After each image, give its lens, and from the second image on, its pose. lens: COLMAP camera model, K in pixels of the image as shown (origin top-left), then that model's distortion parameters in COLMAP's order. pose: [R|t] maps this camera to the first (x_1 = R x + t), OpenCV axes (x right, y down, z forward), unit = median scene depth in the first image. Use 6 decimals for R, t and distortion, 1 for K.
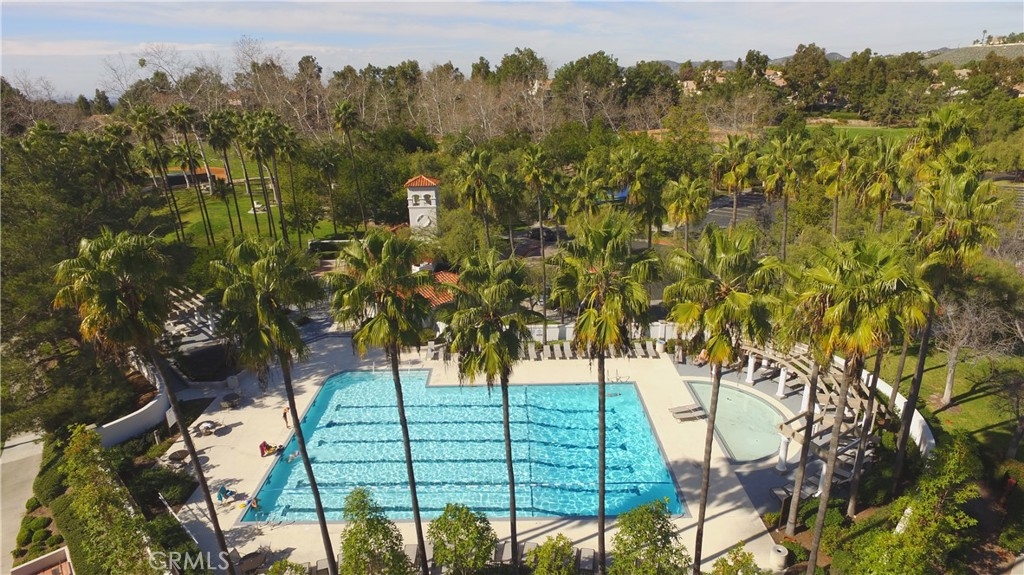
lens RADIAL K [[597.1, 0, 511.2], [0, 597.1, 285.4], [0, 0, 1]] dist [0.002654, 0.004258]
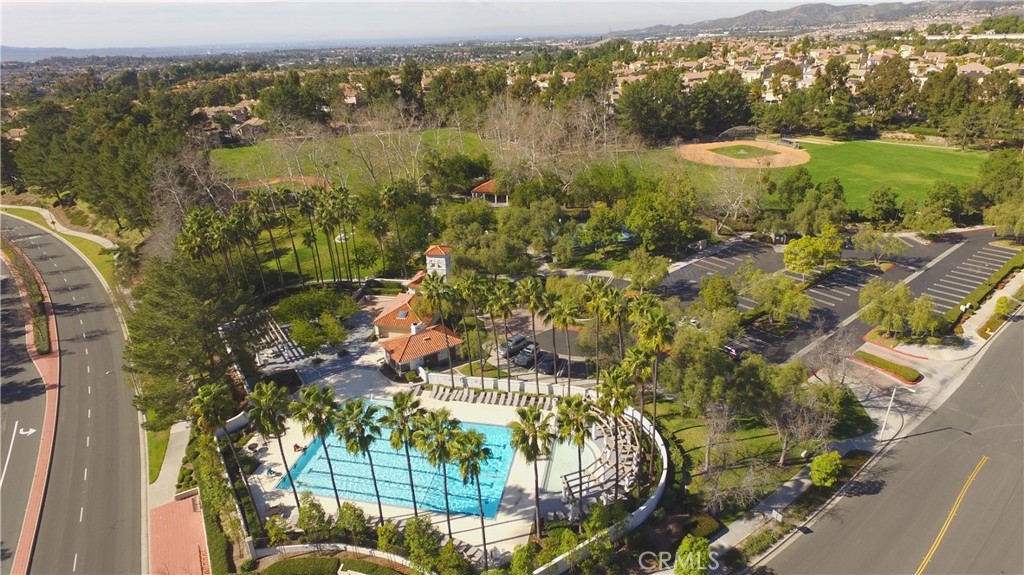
lens RADIAL K [[597.1, 0, 512.2], [0, 597.1, 289.3], [0, 0, 1]] dist [0.002654, 0.004258]
pose [[0.979310, 0.077587, -0.186899, 0.370857], [-0.060664, 0.993662, 0.094632, -0.288959], [0.193057, -0.081336, 0.977811, -0.427360]]
